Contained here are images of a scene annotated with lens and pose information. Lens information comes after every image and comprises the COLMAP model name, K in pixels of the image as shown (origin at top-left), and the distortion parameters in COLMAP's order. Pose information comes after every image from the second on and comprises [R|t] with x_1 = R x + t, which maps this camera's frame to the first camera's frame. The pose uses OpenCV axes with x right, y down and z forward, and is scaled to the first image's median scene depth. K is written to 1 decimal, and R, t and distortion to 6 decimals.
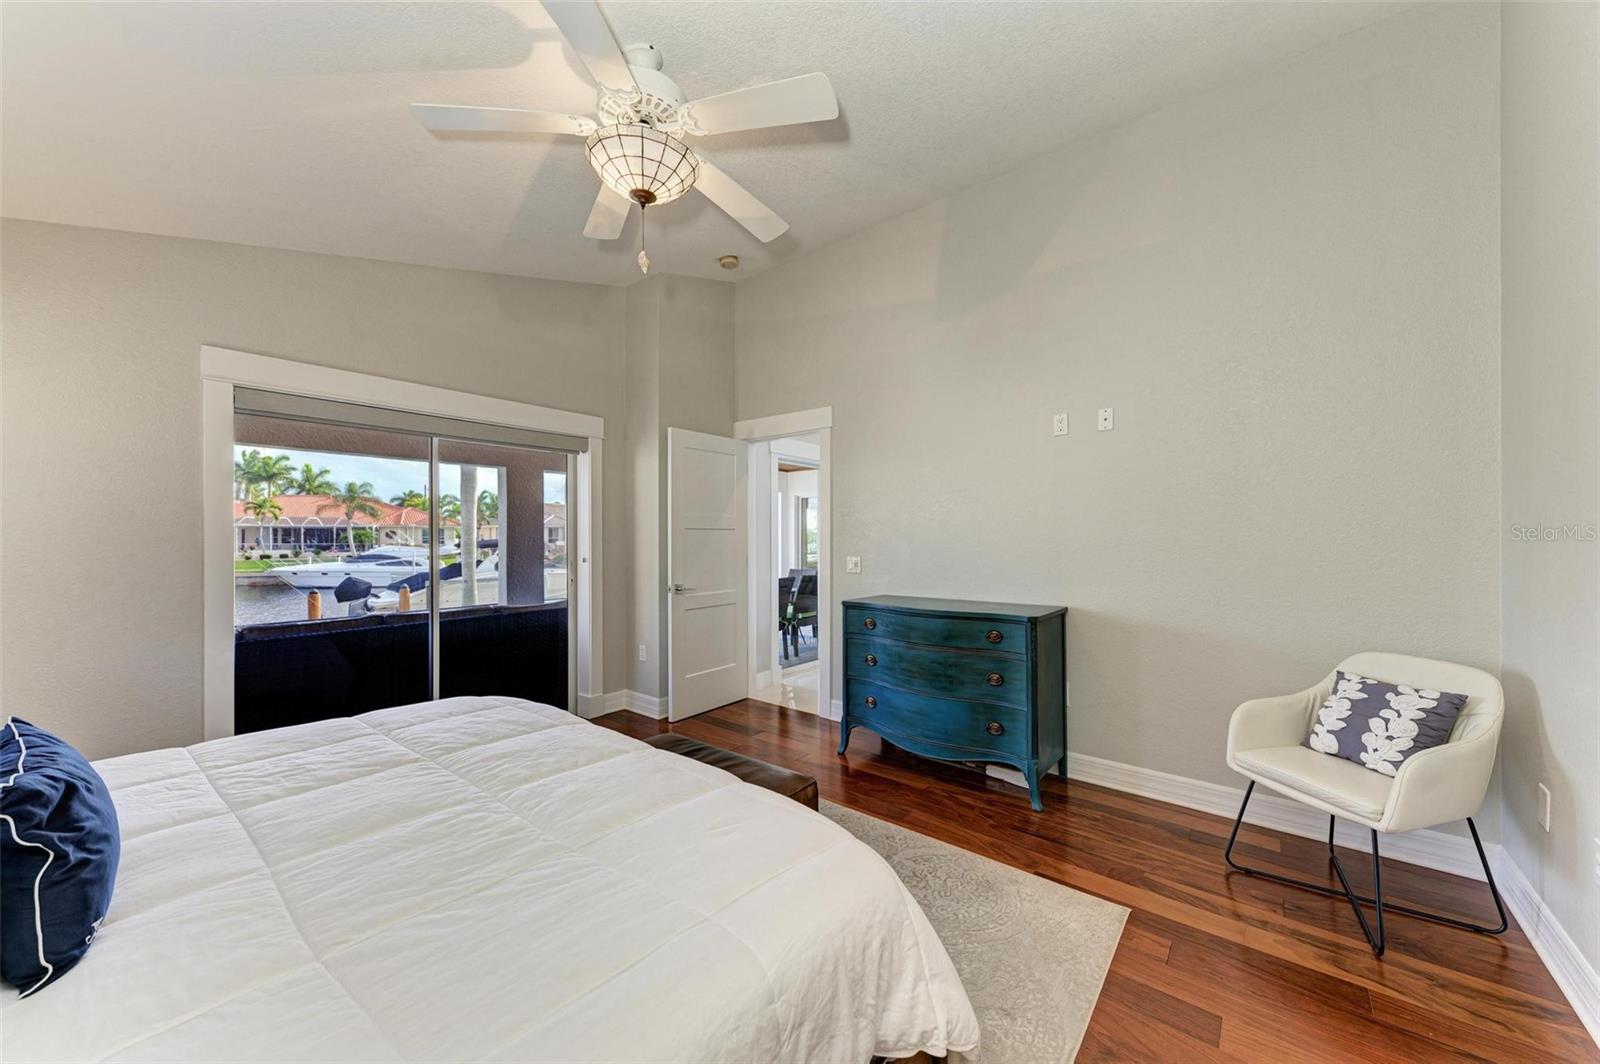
lens RADIAL K [[580.1, 0, 795.6], [0, 580.1, 538.2], [0, 0, 1]] dist [0.019969, -0.007722]
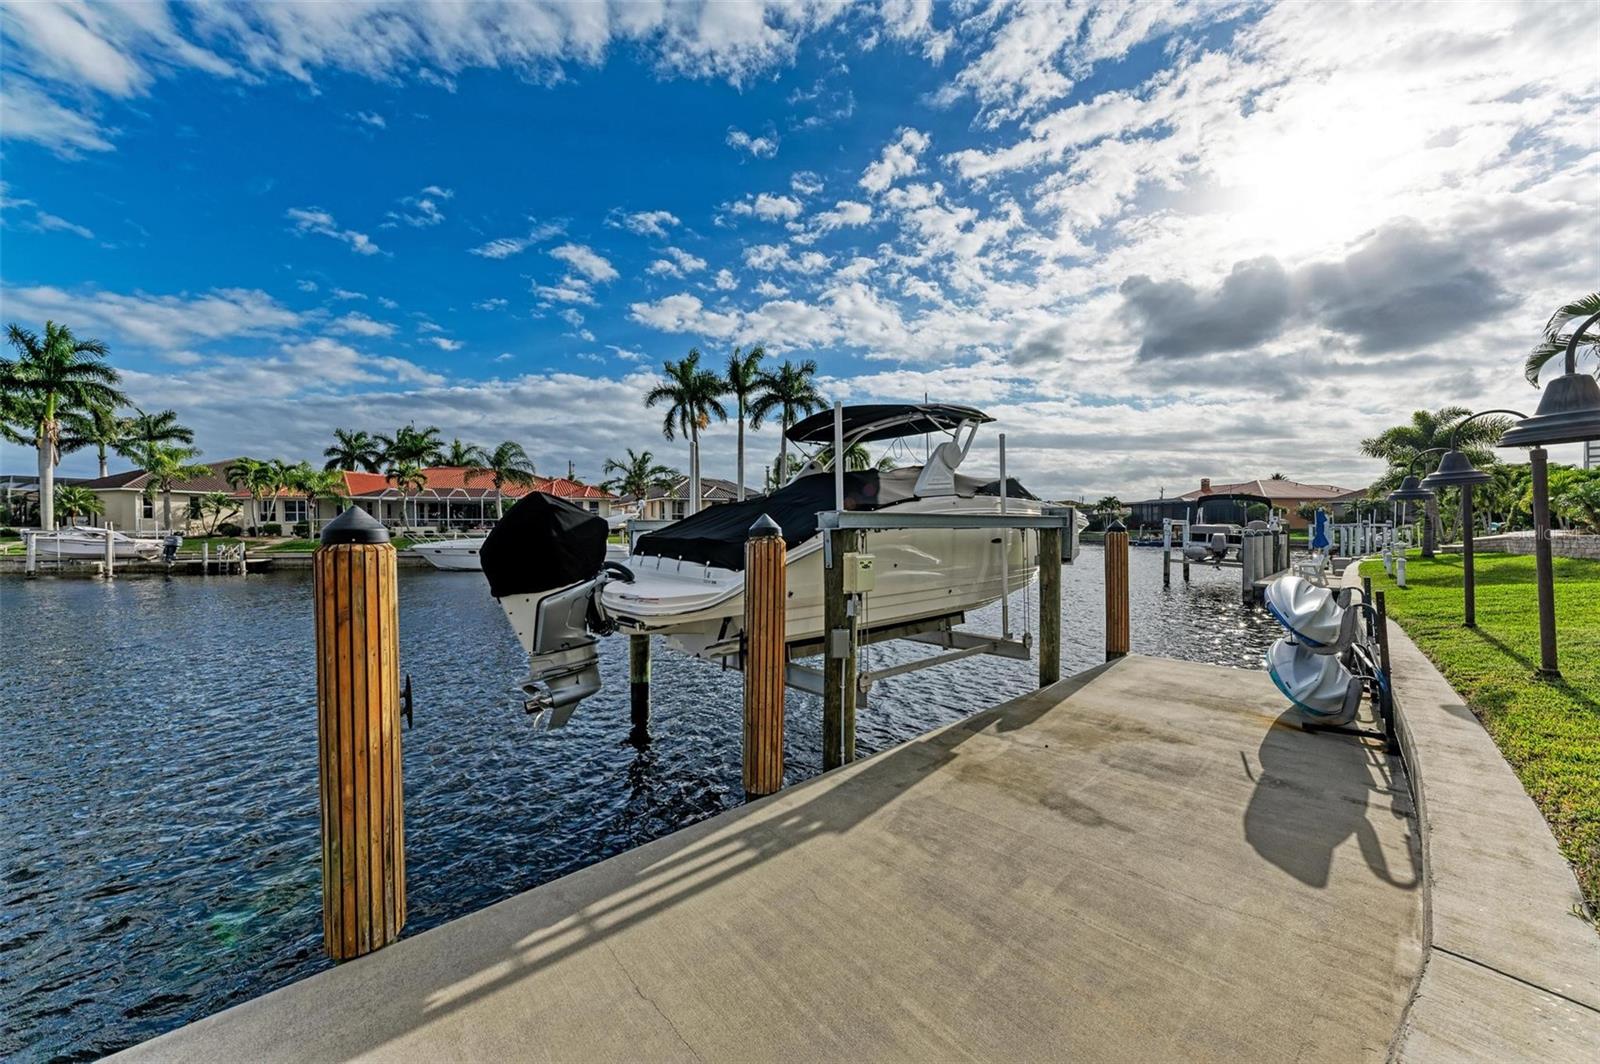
lens RADIAL K [[582.1, 0, 805.9], [0, 582.1, 535.1], [0, 0, 1]] dist [0.014770, -0.000074]
pose [[0.986921, -0.002301, -0.161188, -0.194137], [0.004059, 0.999936, 0.010579, 0.025932], [0.161153, -0.011095, 0.986867, 0.246574]]
